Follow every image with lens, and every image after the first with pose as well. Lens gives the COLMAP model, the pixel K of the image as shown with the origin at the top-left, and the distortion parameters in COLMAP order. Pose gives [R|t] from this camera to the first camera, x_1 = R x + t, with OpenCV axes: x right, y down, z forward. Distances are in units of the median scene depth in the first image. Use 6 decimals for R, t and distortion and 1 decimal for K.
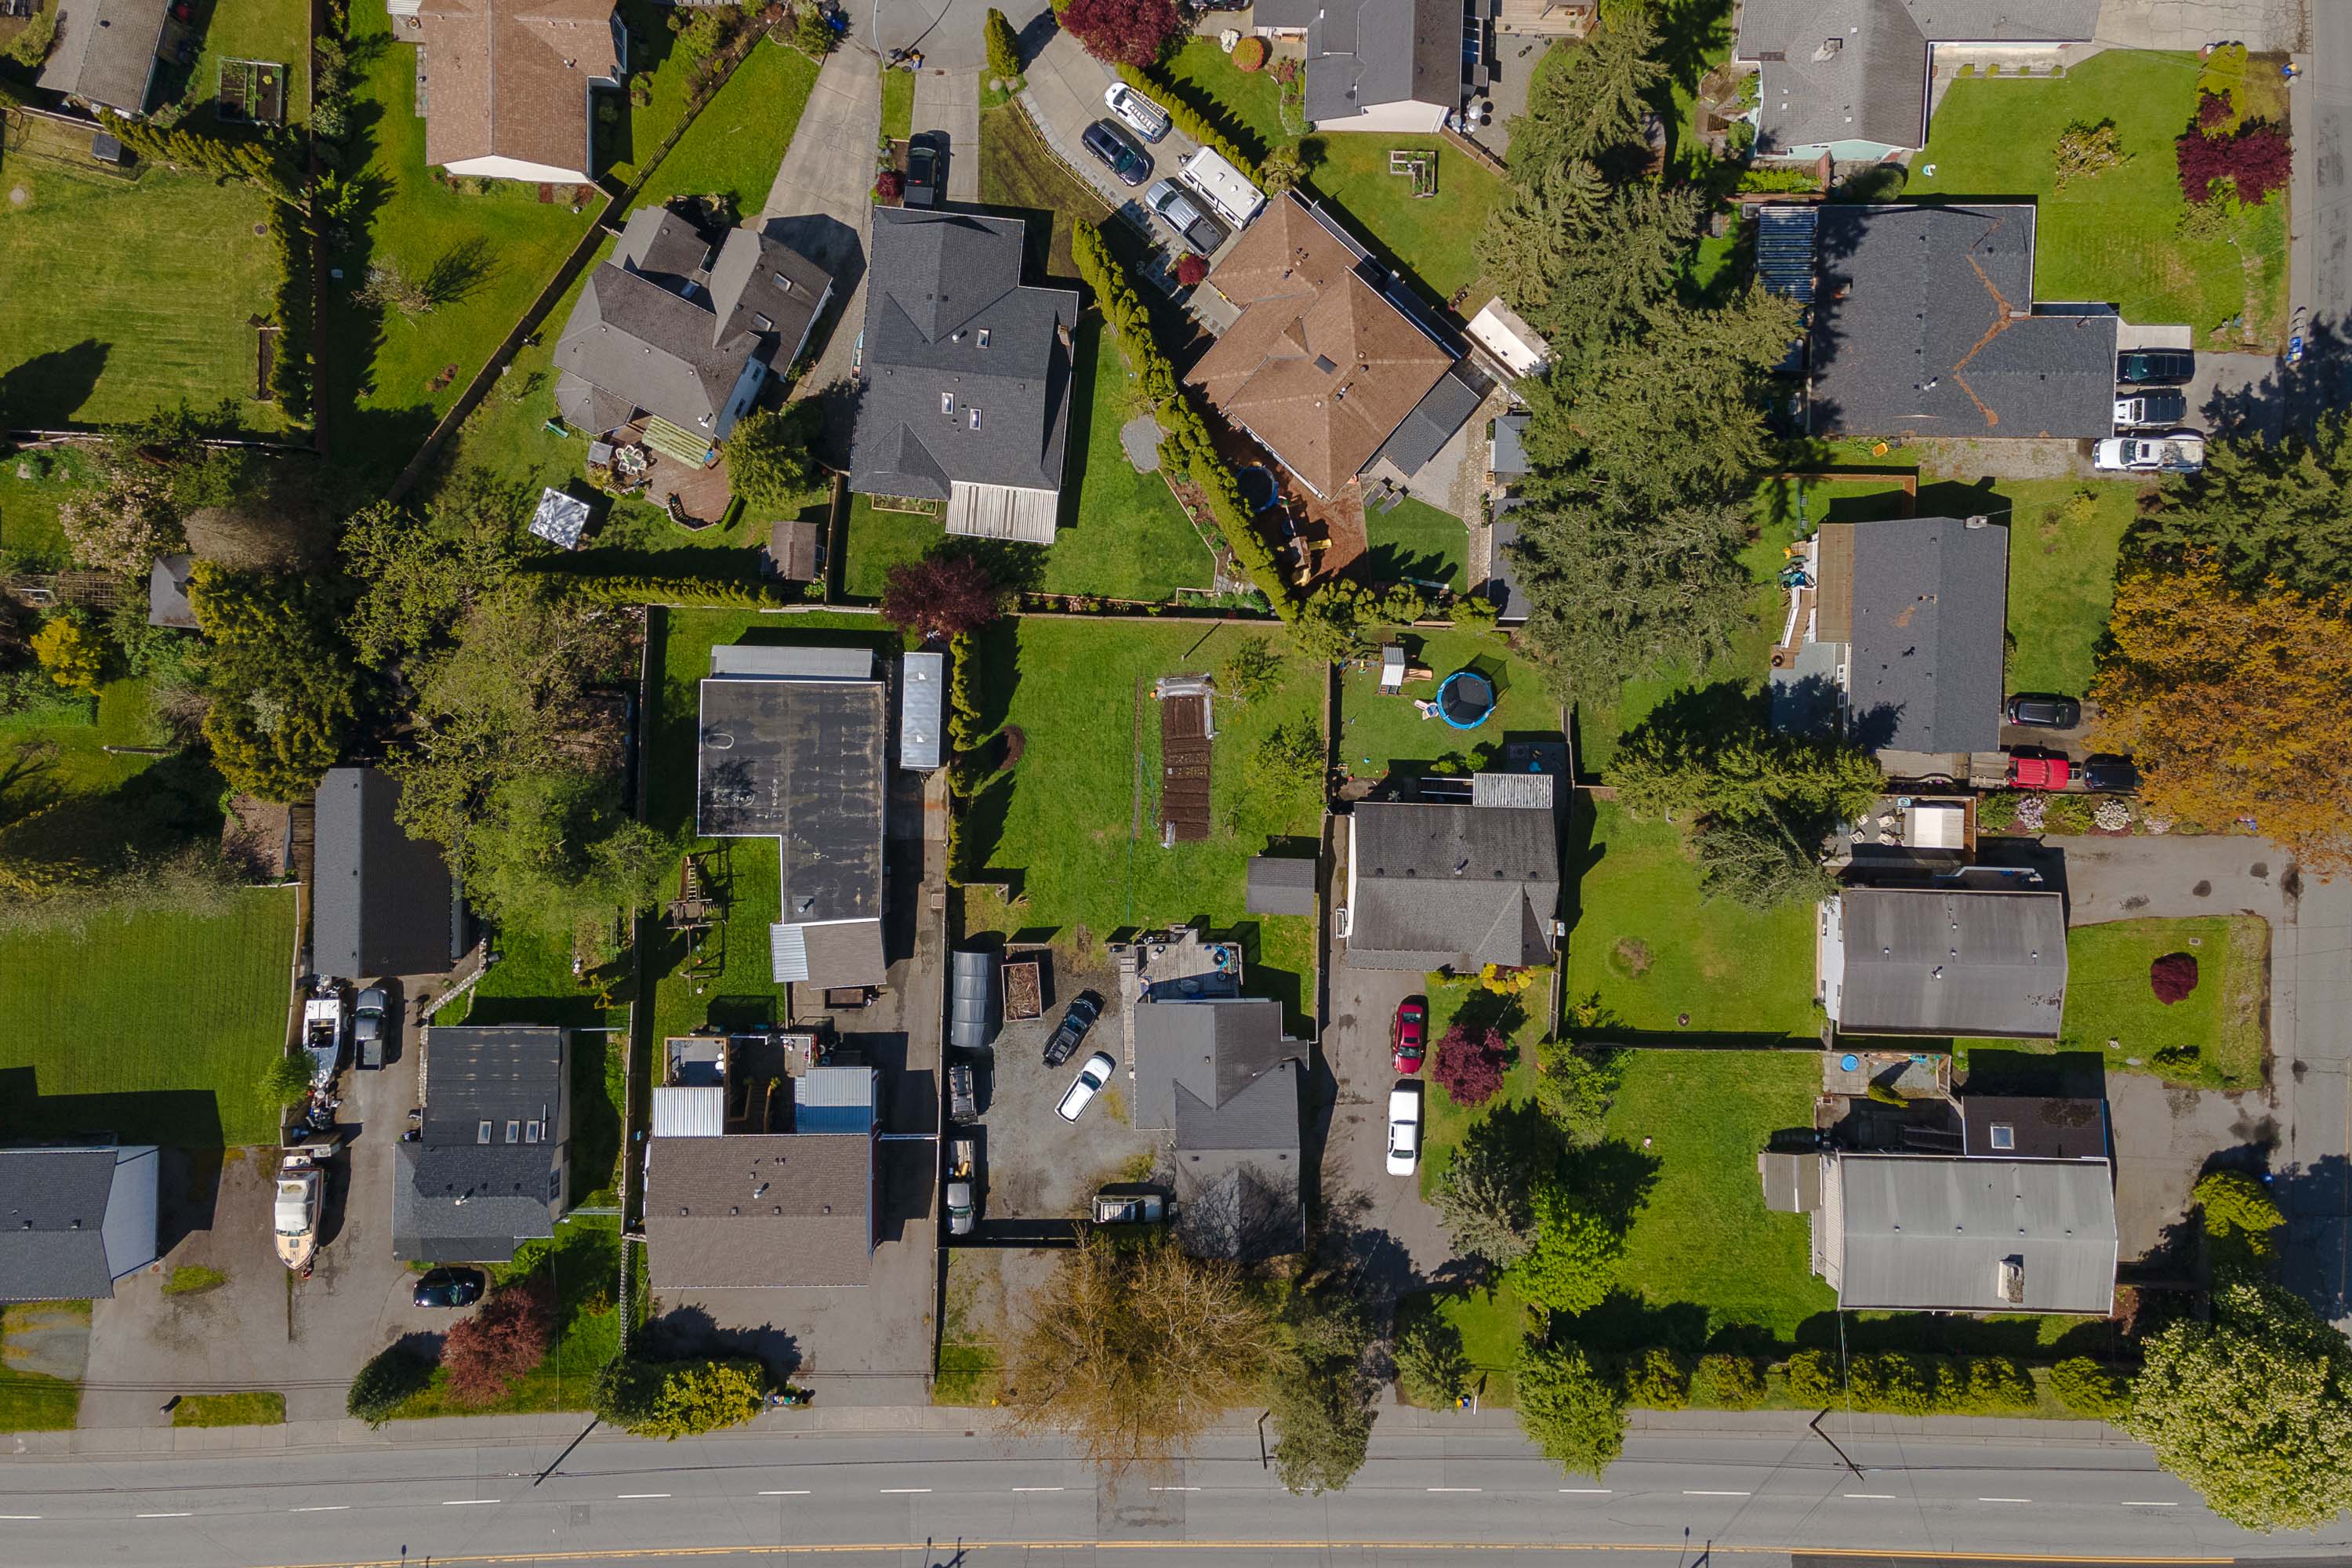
lens RADIAL K [[1743.4, 0, 1192.5], [0, 1743.4, 722.8], [0, 0, 1]] dist [0.051717, 0.065851]
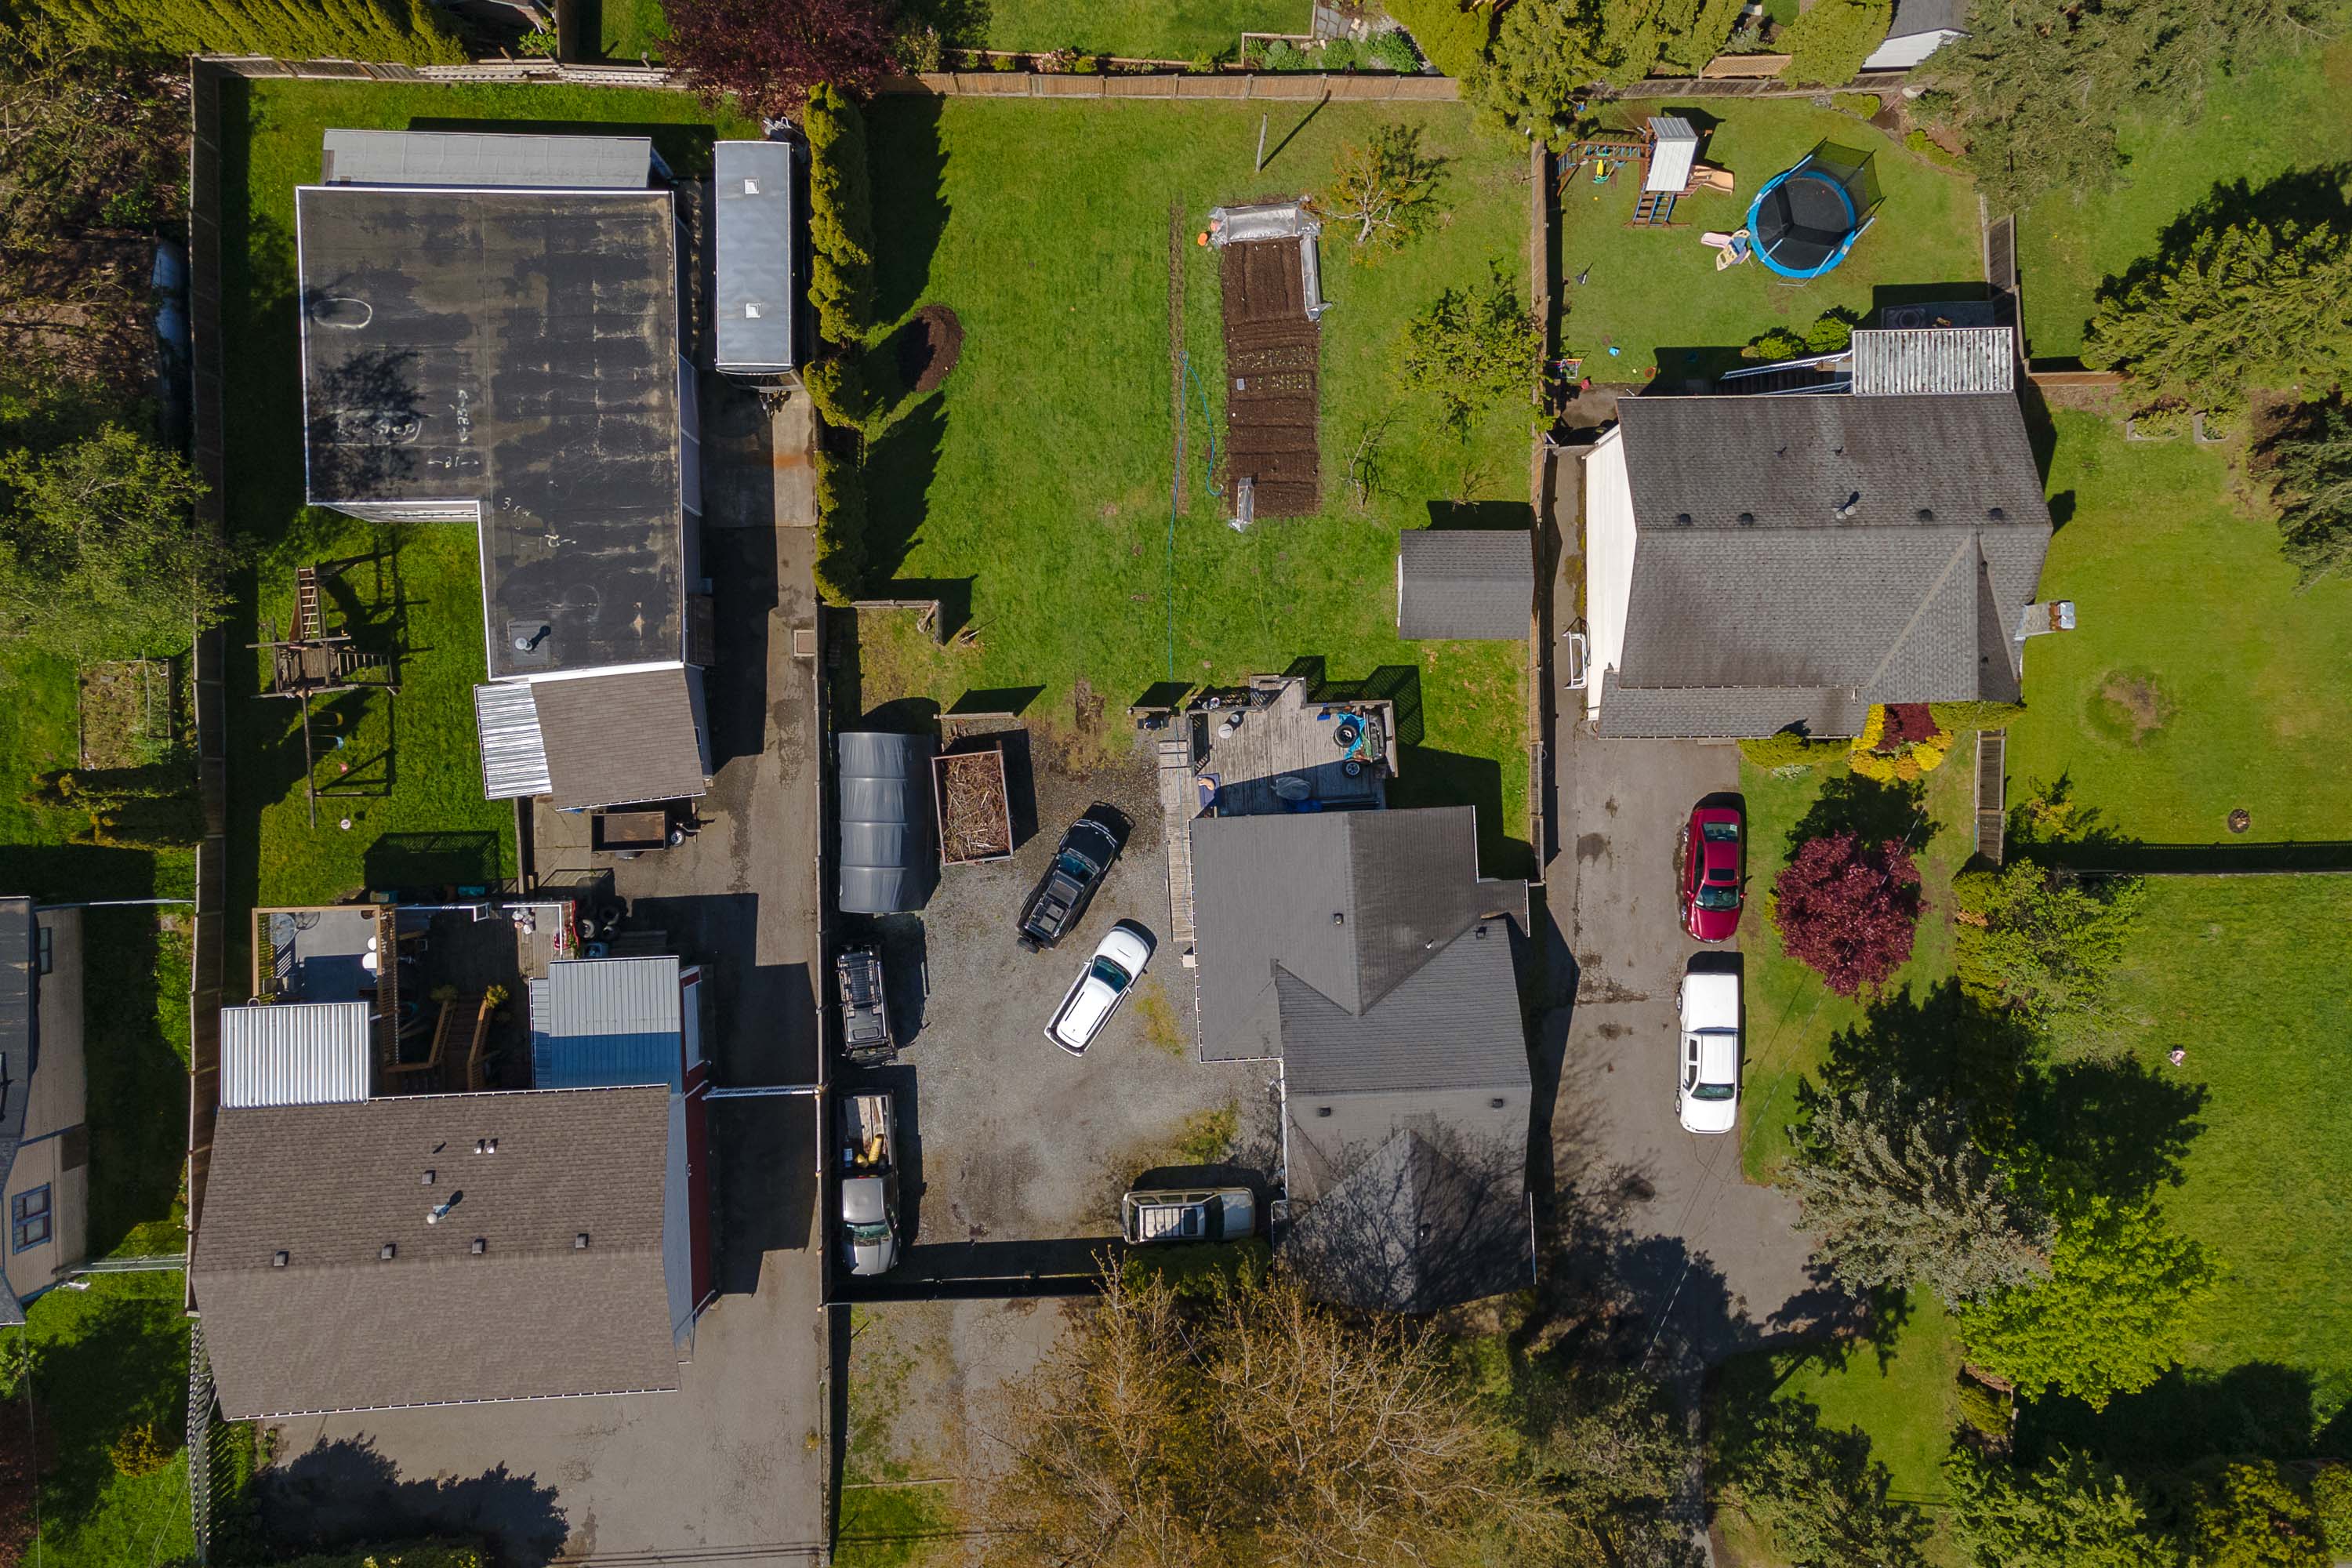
lens RADIAL K [[2249.6, 0, 1224.9], [0, 2249.6, 598.8], [0, 0, 1]] dist [0.015314, 0.222982]
pose [[0.999399, -0.034290, 0.005157, -0.023945], [0.034247, 0.999381, 0.008067, 0.089193], [-0.005431, -0.007886, 0.999954, 0.330393]]
